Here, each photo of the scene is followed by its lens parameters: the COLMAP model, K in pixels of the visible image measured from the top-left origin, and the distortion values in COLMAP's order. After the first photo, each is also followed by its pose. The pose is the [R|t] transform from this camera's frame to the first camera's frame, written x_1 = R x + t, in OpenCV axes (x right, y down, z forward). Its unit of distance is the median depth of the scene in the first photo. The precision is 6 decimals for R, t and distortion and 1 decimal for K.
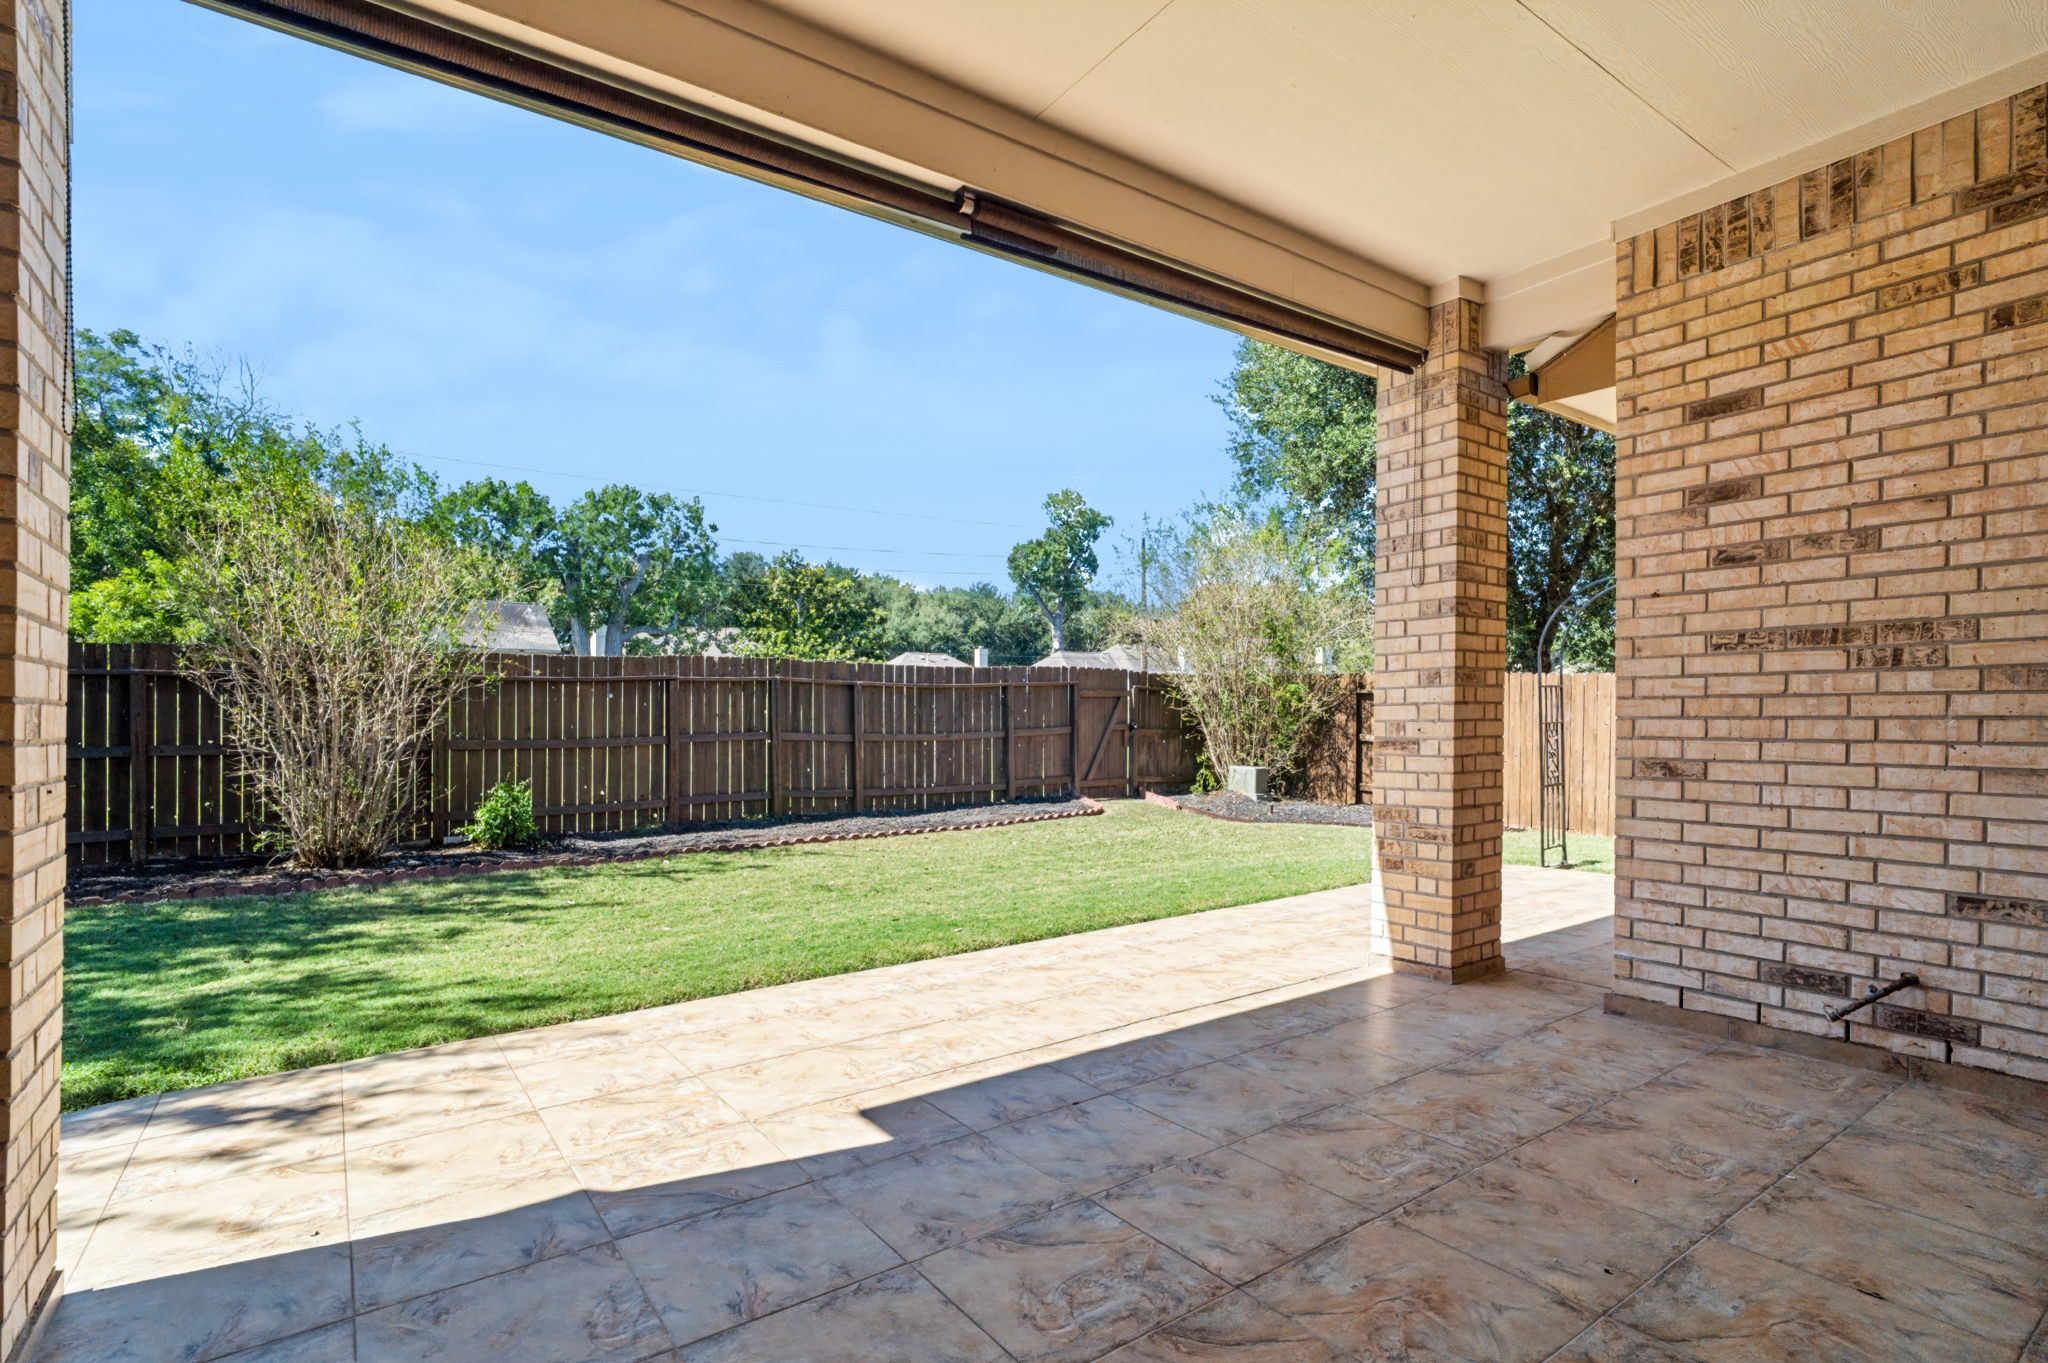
lens RADIAL K [[979.5, 0, 1027.7], [0, 979.5, 706.7], [0, 0, 1]] dist [-0.002802, -0.000399]
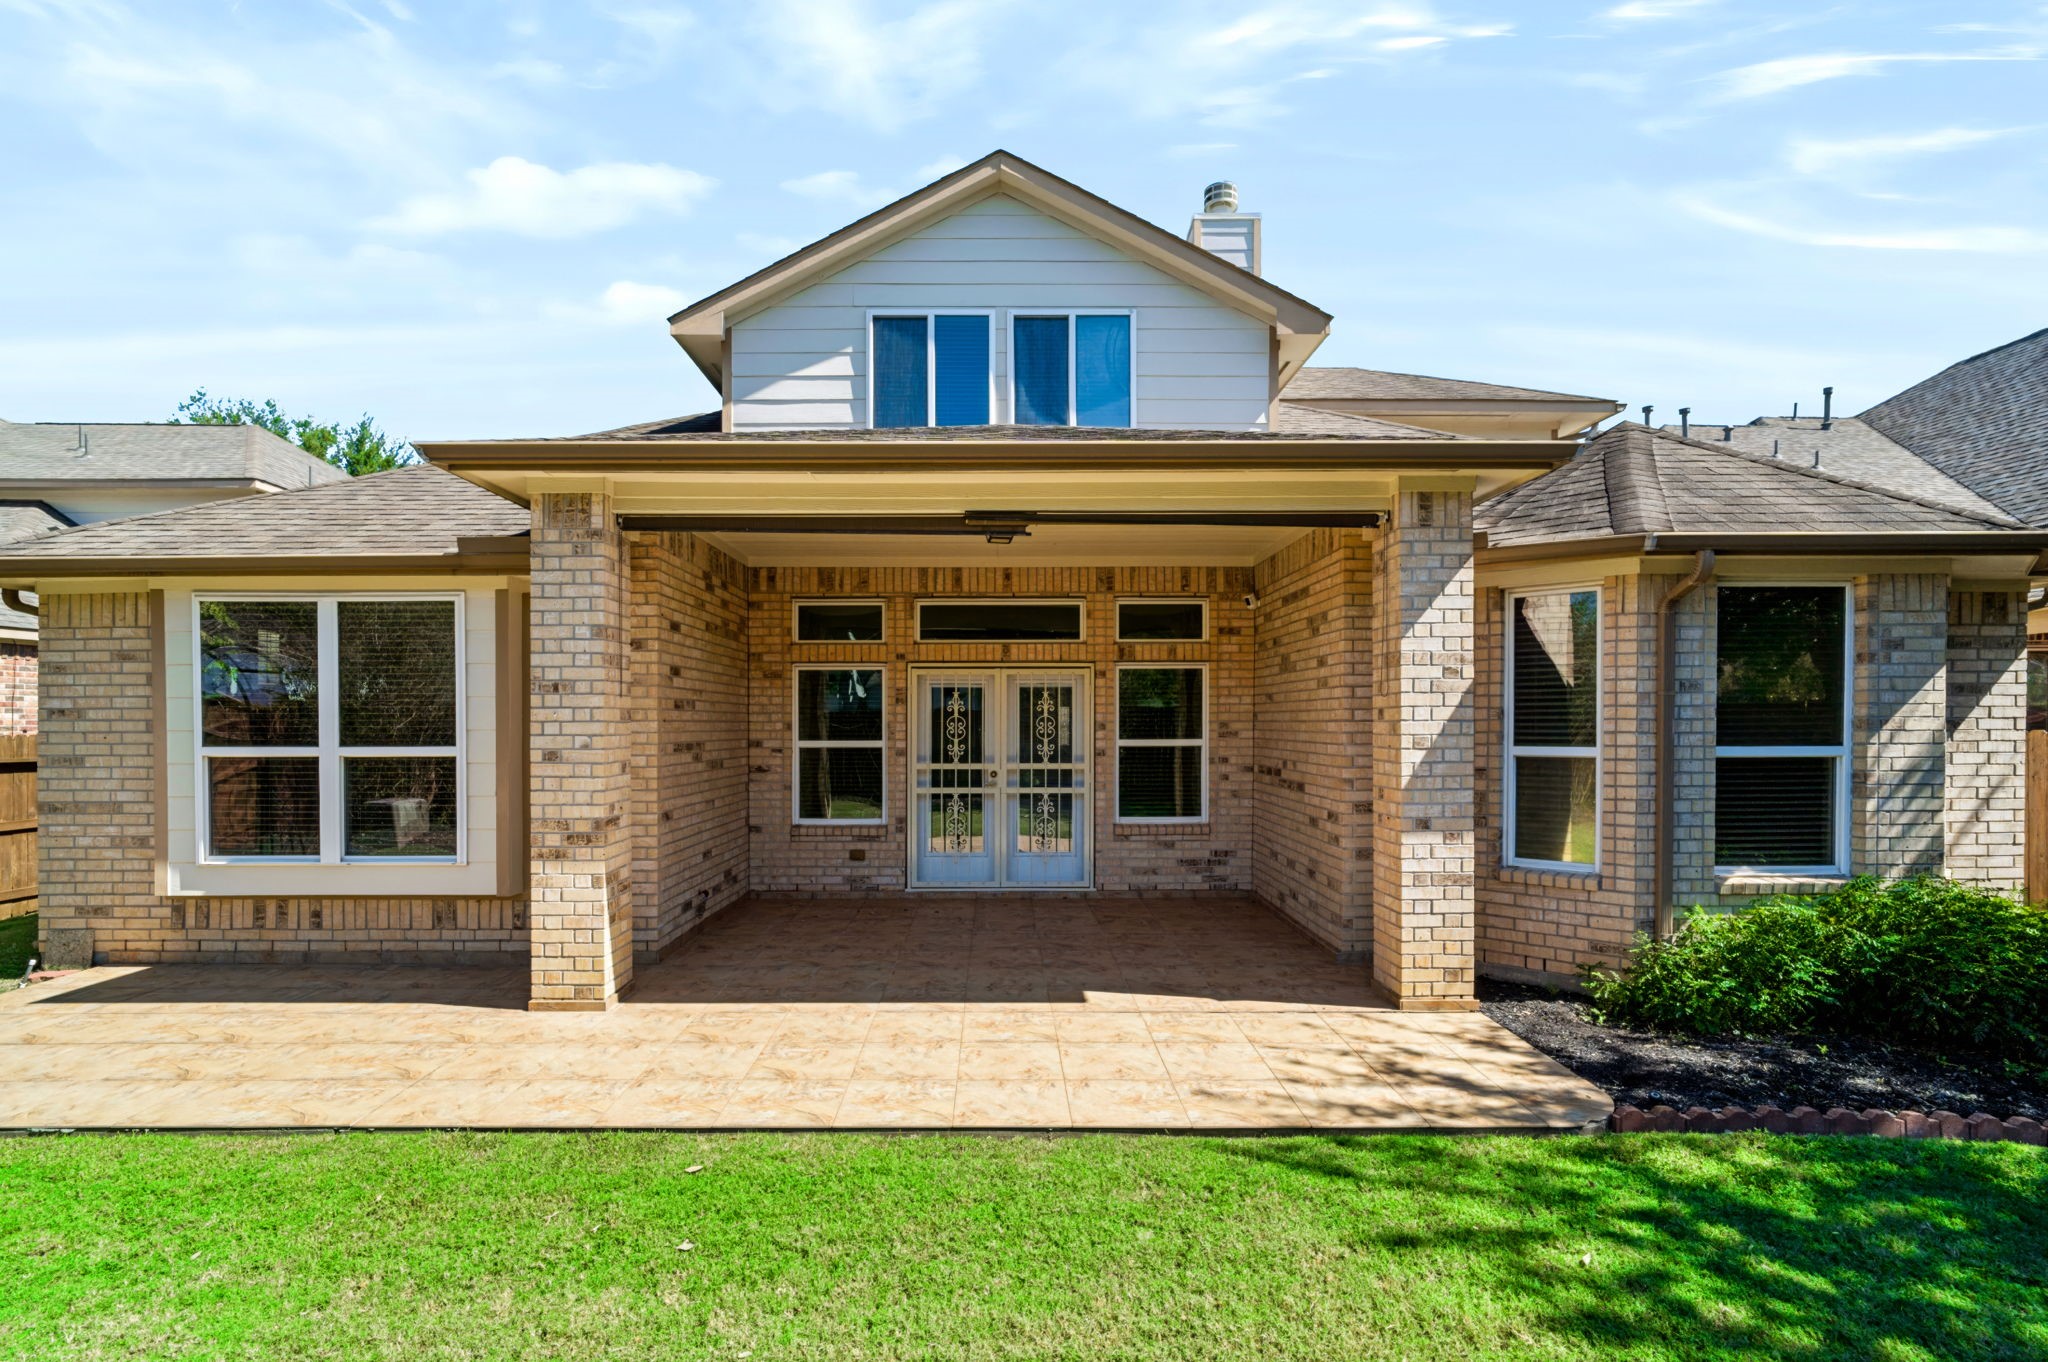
lens RADIAL K [[980.9, 0, 1011.5], [0, 980.9, 731.6], [0, 0, 1]] dist [0.000874, 0.000887]
pose [[-0.817518, 0.003668, 0.575891, -0.269168], [0.001439, 0.999990, -0.004327, -0.024627], [-0.575901, -0.002709, -0.817515, 0.616238]]
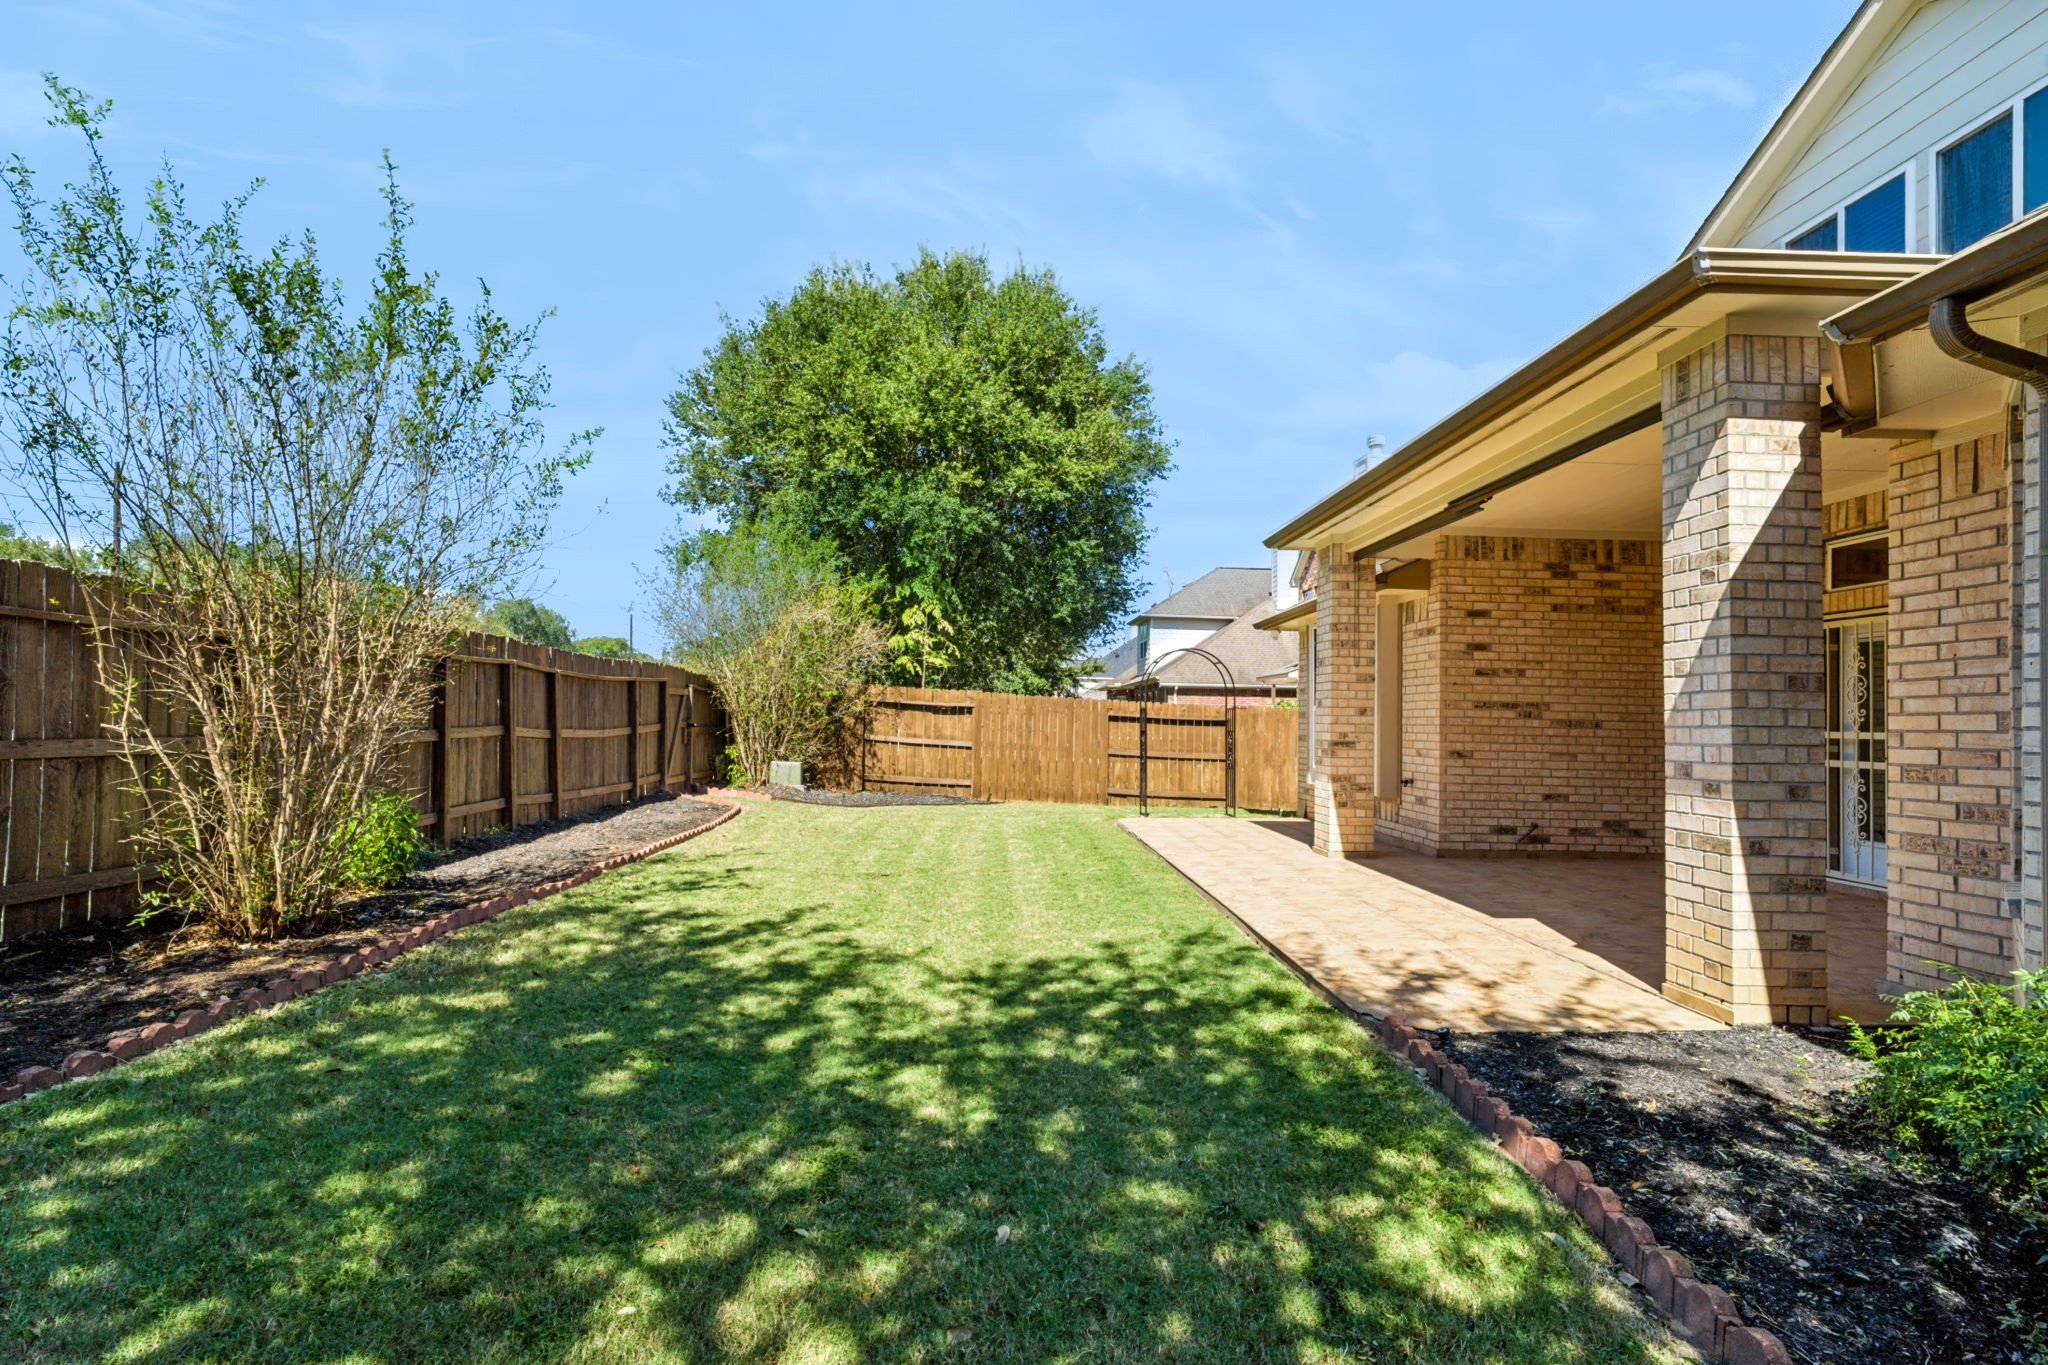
lens RADIAL K [[975.6, 0, 1014.4], [0, 975.6, 676.6], [0, 0, 1]] dist [-0.002848, -0.000126]
pose [[0.560855, 0.057577, 0.825910, -0.586197], [-0.034751, 0.998337, -0.045999, 0.005677], [-0.827185, -0.002902, 0.561923, 0.156765]]
